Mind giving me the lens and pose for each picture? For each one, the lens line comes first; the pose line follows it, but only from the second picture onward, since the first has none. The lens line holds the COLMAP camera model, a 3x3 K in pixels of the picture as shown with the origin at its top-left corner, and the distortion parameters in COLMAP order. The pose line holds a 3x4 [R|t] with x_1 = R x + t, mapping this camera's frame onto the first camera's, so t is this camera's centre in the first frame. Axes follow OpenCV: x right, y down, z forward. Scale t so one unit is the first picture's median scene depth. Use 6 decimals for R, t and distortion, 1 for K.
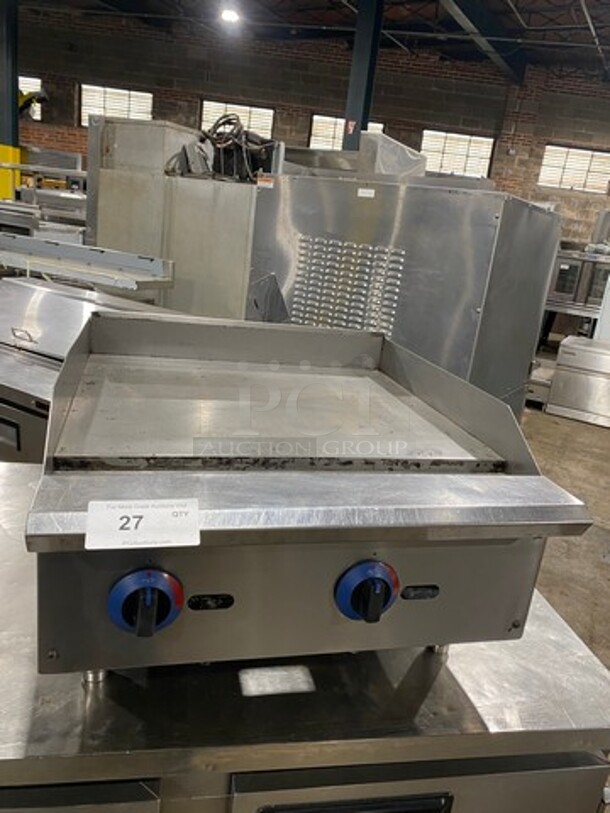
lens RADIAL K [[615.4, 0, 305.0], [0, 615.4, 406.5], [0, 0, 1]] dist [0.000832, -0.002919]
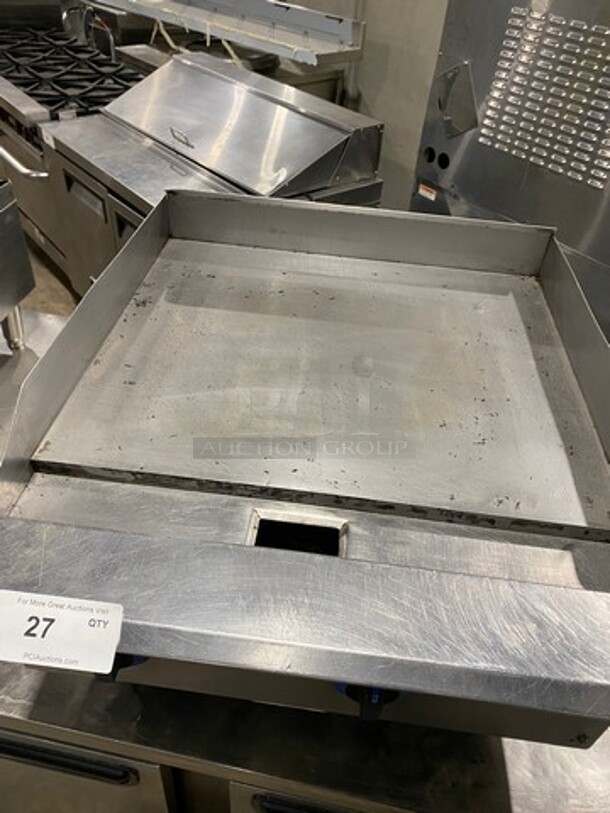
lens RADIAL K [[610.0, 0, 296.2], [0, 610.0, 407.9], [0, 0, 1]] dist [0.006804, 0.000429]
pose [[0.933527, 0.178188, -0.311087, 0.045221], [-0.047358, 0.921422, 0.385668, -0.076999], [0.355364, -0.345299, 0.868611, 0.092488]]
